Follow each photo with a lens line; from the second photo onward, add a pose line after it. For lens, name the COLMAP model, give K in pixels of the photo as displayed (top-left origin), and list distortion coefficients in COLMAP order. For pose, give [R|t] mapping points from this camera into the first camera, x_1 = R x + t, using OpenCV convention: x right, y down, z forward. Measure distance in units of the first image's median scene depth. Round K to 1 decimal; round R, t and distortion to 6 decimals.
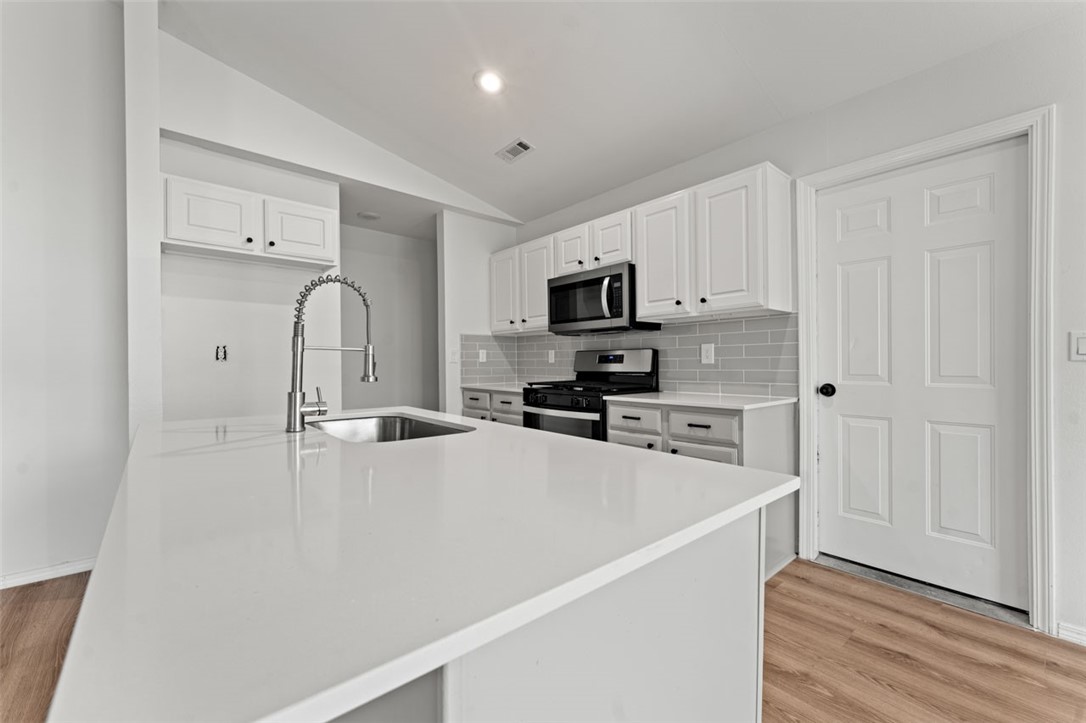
lens RADIAL K [[438.0, 0, 537.0], [0, 438.0, 364.5], [0, 0, 1]] dist [0.005500, -0.001863]
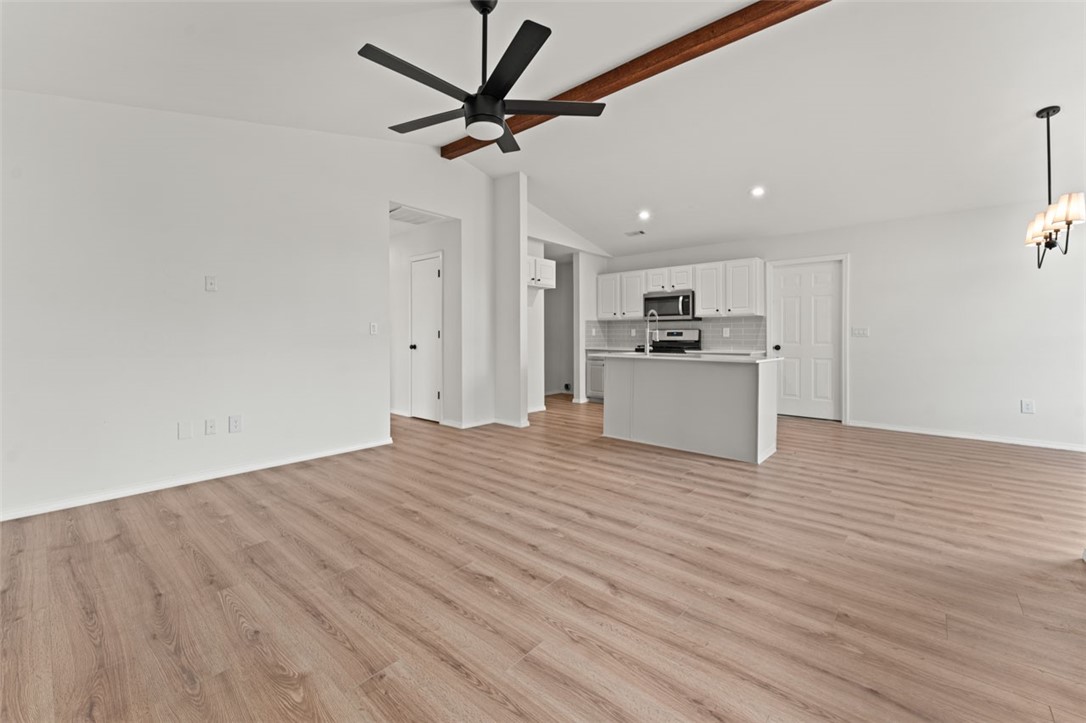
lens RADIAL K [[438.0, 0, 538.8], [0, 438.0, 340.1], [0, 0, 1]] dist [0.005500, -0.001863]
pose [[0.990527, 0.004311, 0.137250, -0.886980], [-0.004933, 0.999979, 0.004193, 0.011391], [-0.137229, -0.004830, 0.990528, -1.113087]]
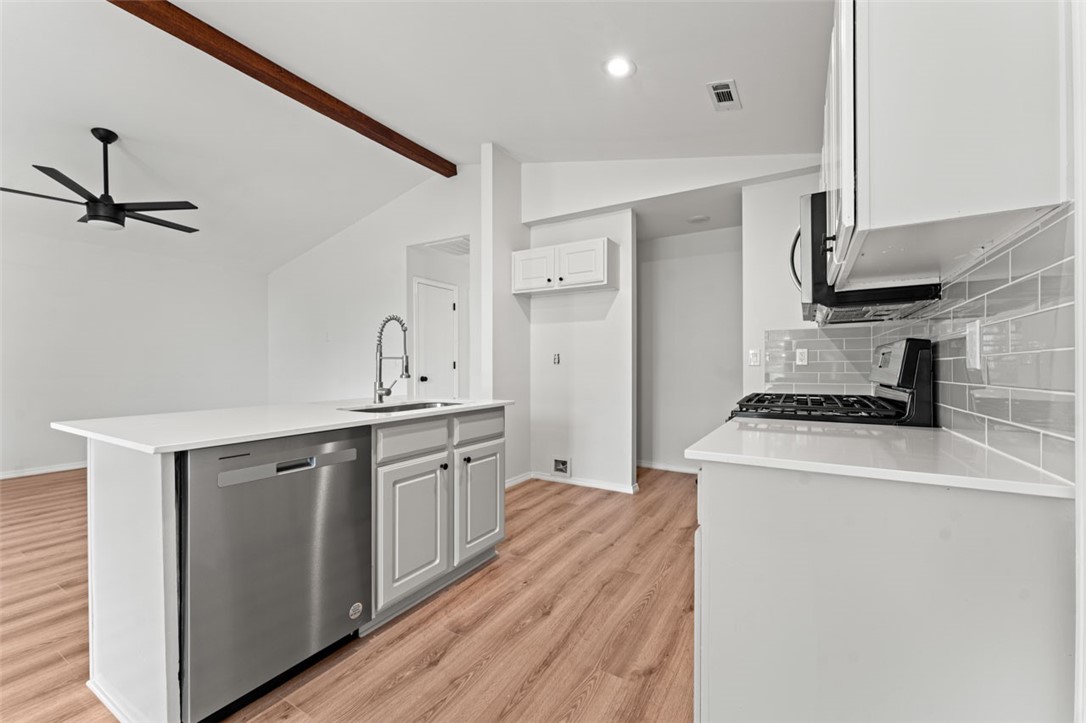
lens RADIAL K [[438.0, 0, 542.0], [0, 438.0, 370.8], [0, 0, 1]] dist [0.005500, -0.001863]
pose [[0.321019, 0.012332, -0.946993, 0.669504], [-0.004520, 0.999924, 0.011489, -0.003610], [0.947062, 0.000592, 0.321050, 0.498118]]
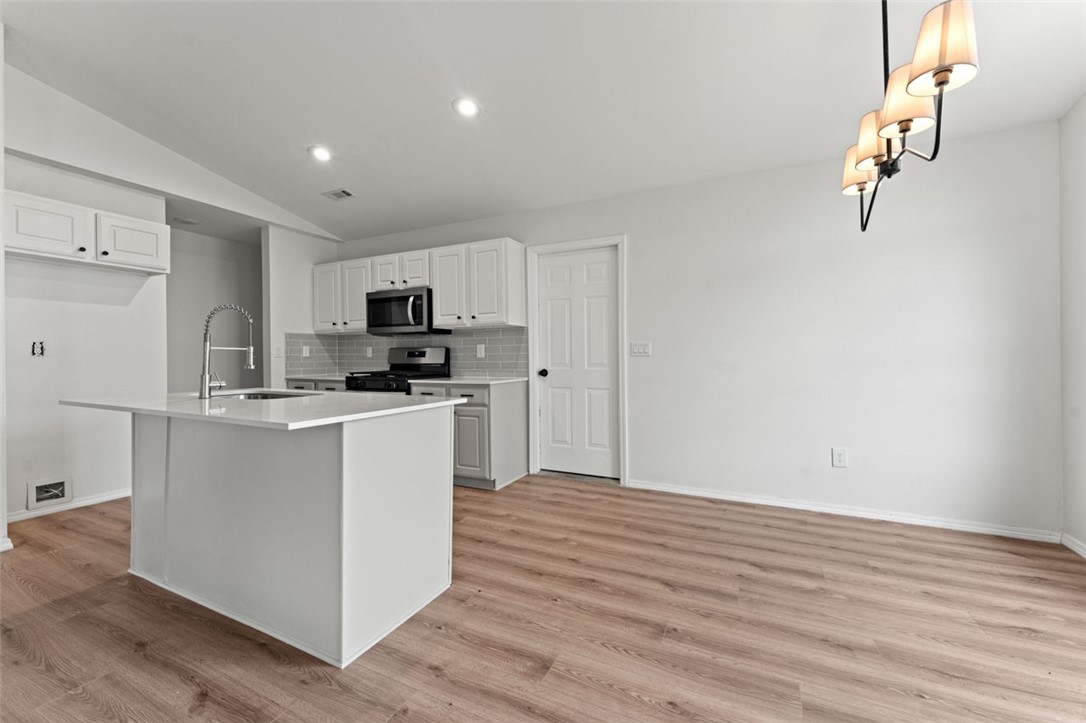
lens RADIAL K [[438.0, 0, 539.5], [0, 438.0, 357.1], [0, 0, 1]] dist [0.005500, -0.001863]
pose [[0.918667, -0.001893, 0.395029, -0.021011], [0.003417, 0.999989, -0.003154, 0.002040], [-0.395019, 0.004248, 0.918663, -0.482357]]
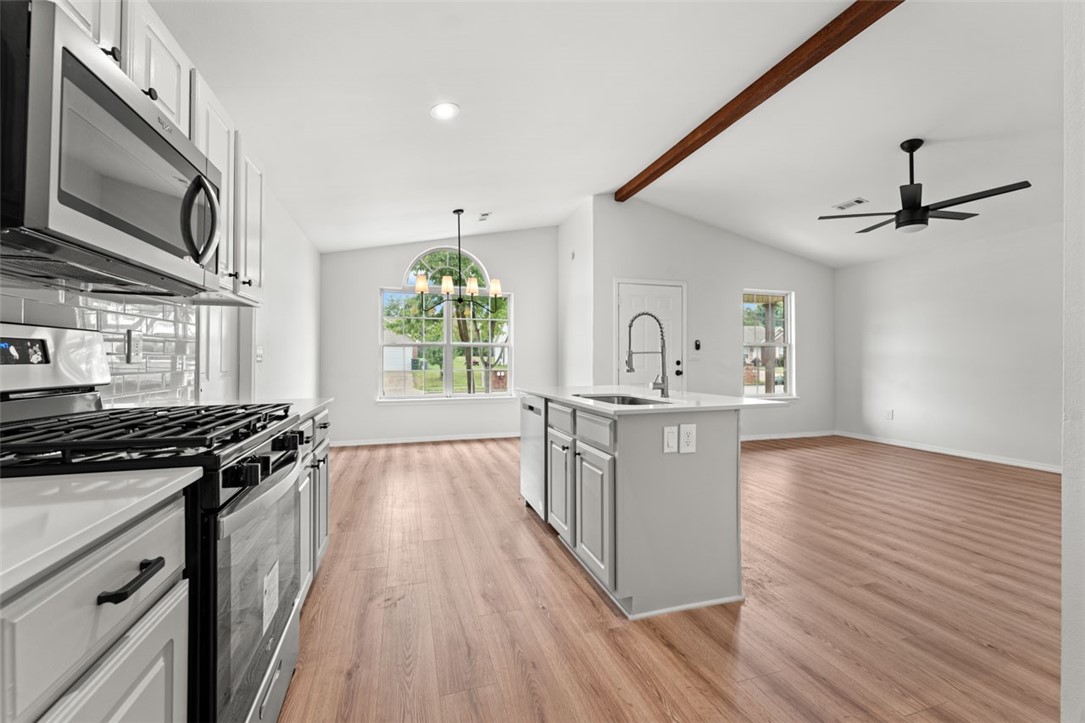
lens RADIAL K [[437.6, 0, 541.5], [0, 437.6, 357.8], [0, 0, 1]] dist [0.005500, -0.001863]
pose [[-0.919622, 0.006129, 0.392757, -0.374998], [0.005352, 0.999981, -0.003071, -0.006642], [-0.392768, -0.000722, -0.919637, 1.379083]]
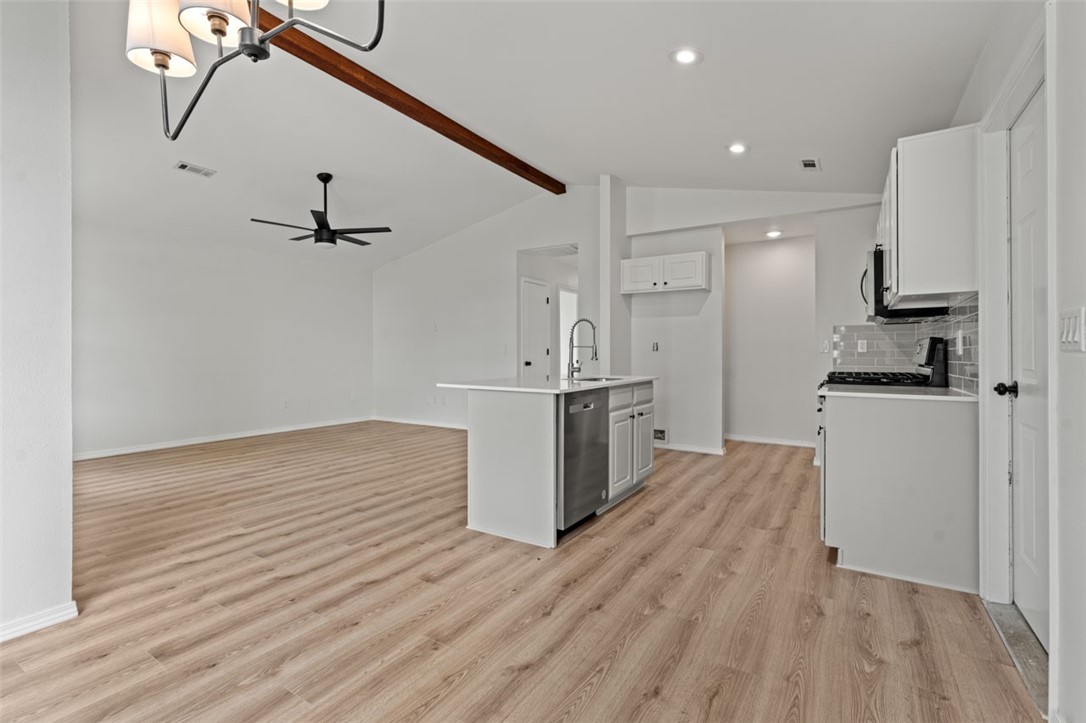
lens RADIAL K [[490.2, 0, 540.1], [0, 490.2, 355.8], [0, 0, 1]] dist [0.004469, -0.000439]
pose [[0.293897, 0.008294, -0.955801, 1.078480], [-0.006678, 0.999956, 0.006624, -0.000234], [0.955814, 0.004436, 0.293940, -0.033392]]
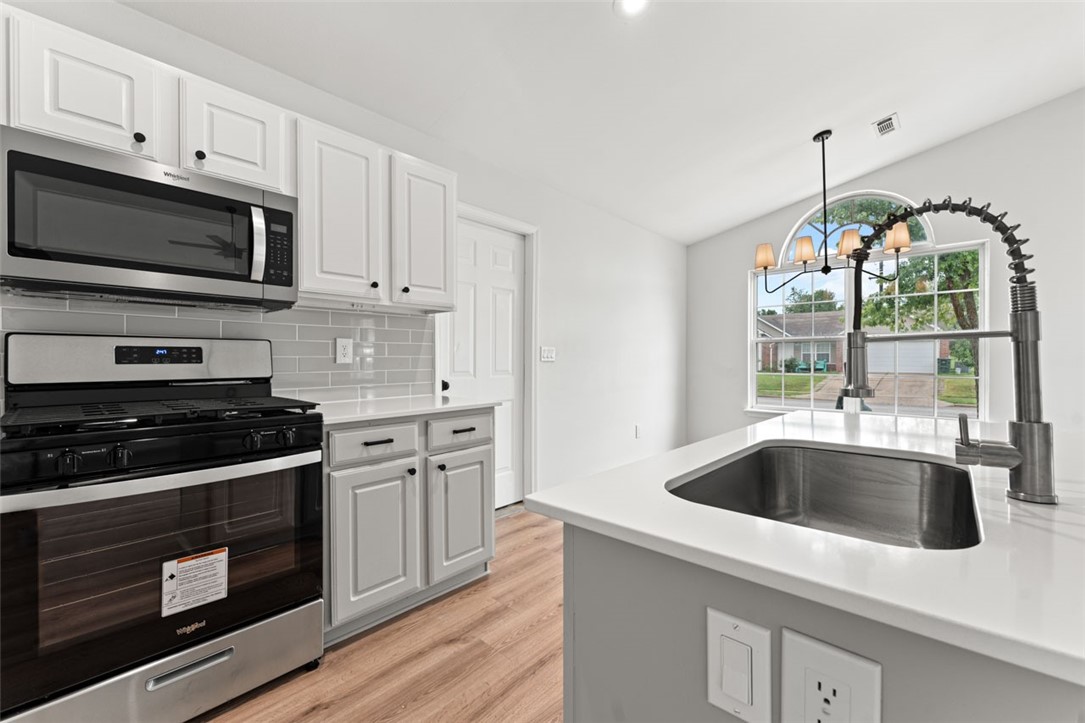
lens RADIAL K [[437.6, 0, 543.4], [0, 437.6, 358.6], [0, 0, 1]] dist [0.005500, -0.001863]
pose [[-0.115041, 0.006461, 0.993340, -0.459180], [0.004815, 0.999971, -0.005947, -0.004263], [-0.993349, 0.004099, -0.115068, 0.755463]]
